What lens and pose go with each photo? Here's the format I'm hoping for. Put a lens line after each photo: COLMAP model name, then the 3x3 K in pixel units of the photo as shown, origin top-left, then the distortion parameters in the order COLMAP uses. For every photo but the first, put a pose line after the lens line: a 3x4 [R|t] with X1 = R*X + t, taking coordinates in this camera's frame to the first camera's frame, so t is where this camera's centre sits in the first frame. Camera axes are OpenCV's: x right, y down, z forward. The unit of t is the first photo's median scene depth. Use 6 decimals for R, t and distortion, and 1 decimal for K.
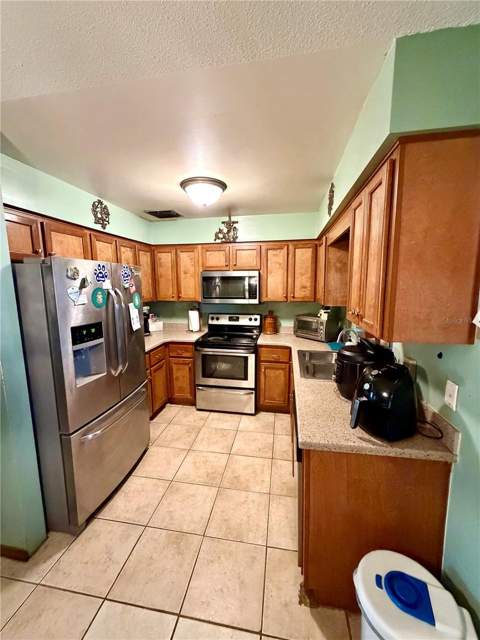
lens RADIAL K [[255.6, 0, 239.7], [0, 255.6, 316.7], [0, 0, 1]] dist [-0.001647, -0.000330]
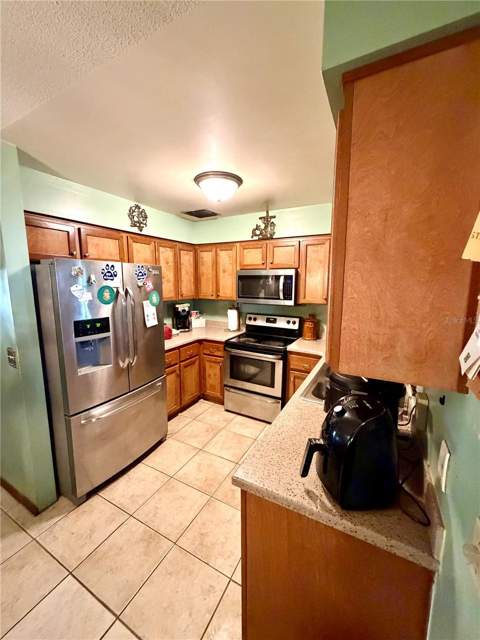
lens RADIAL K [[255.6, 0, 239.7], [0, 255.6, 316.7], [0, 0, 1]] dist [-0.001647, -0.000330]
pose [[0.948062, 0.055358, -0.313230, 0.217071], [-0.052662, 0.998467, 0.017068, -0.020366], [0.313695, 0.000313, 0.949524, 0.096189]]
